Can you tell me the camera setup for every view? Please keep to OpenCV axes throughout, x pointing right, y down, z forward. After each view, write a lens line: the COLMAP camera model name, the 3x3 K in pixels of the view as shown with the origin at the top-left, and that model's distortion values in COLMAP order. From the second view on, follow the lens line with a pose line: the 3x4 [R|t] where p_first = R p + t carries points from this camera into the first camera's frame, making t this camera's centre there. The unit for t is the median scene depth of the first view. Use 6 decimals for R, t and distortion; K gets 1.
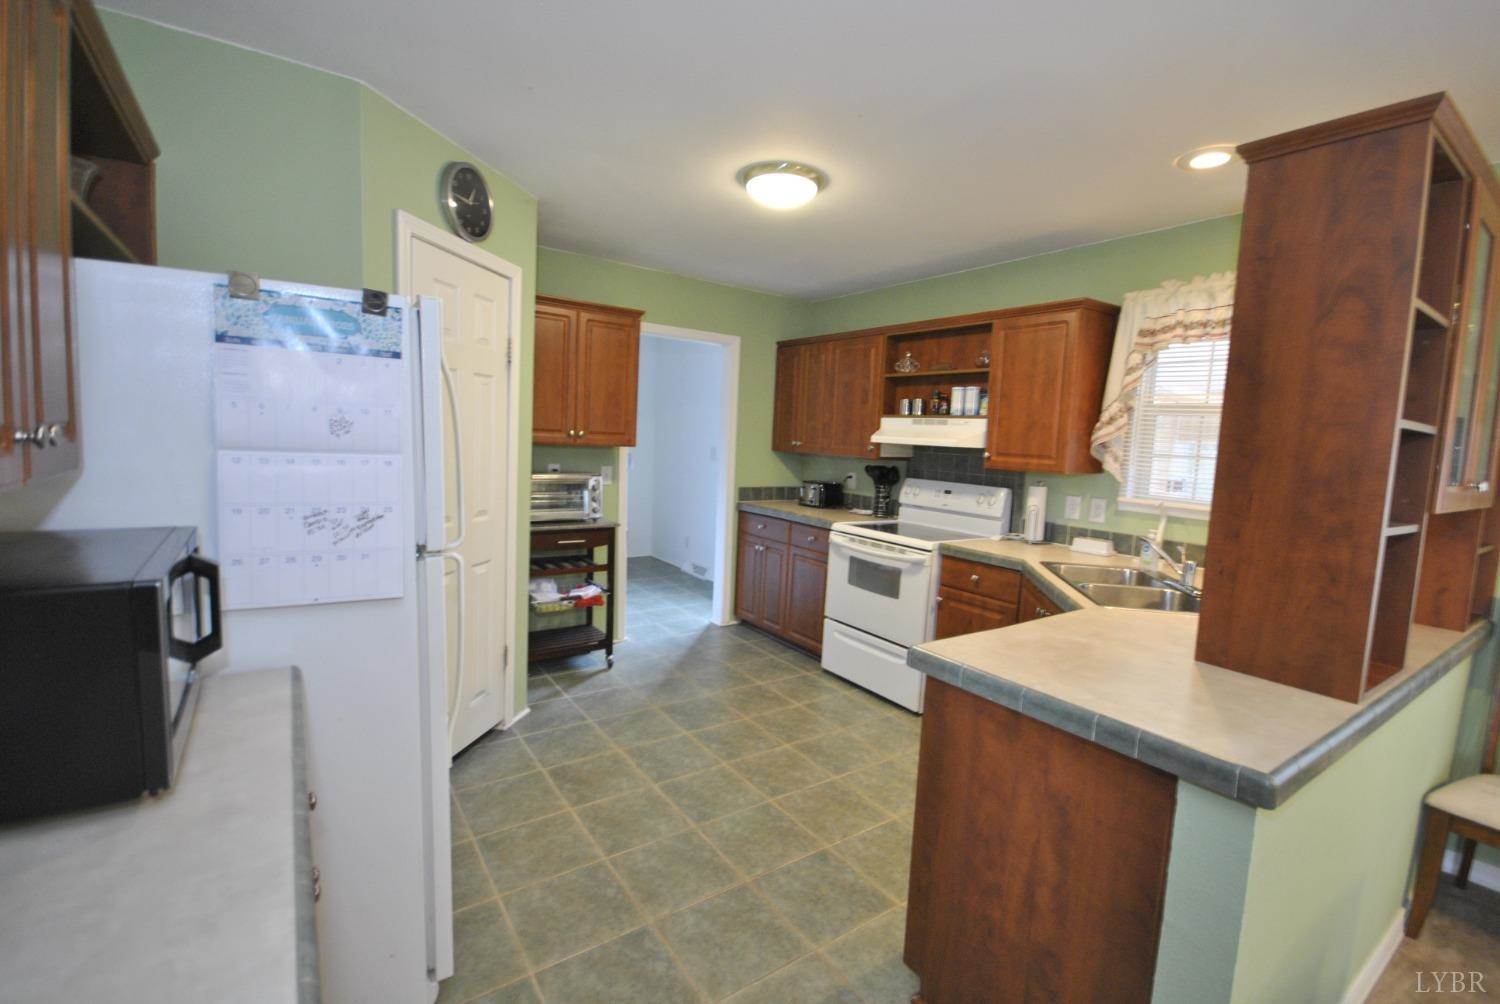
lens RADIAL K [[660.8, 0, 763.8], [0, 660.8, 499.8], [0, 0, 1]] dist [0.003125, 0.000045]
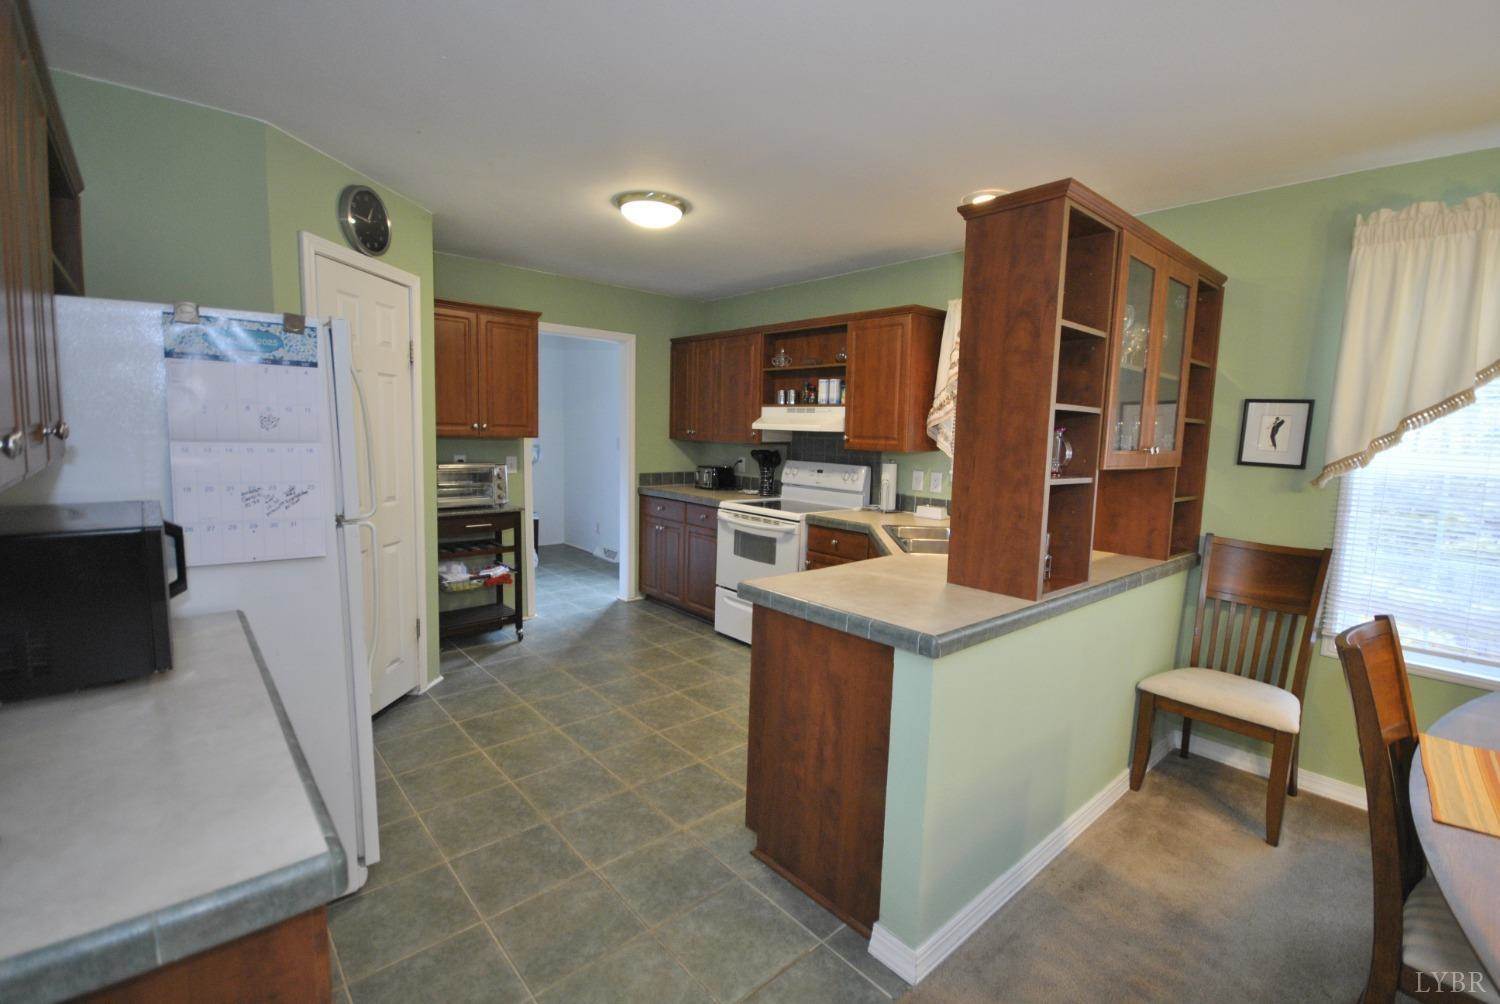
lens RADIAL K [[660.8, 0, 763.8], [0, 660.8, 499.8], [0, 0, 1]] dist [0.003125, 0.000045]
pose [[0.993408, -0.031569, 0.110203, 0.060937], [0.029944, 0.999418, 0.016370, 0.017931], [-0.110656, -0.012962, 0.993774, -0.142583]]
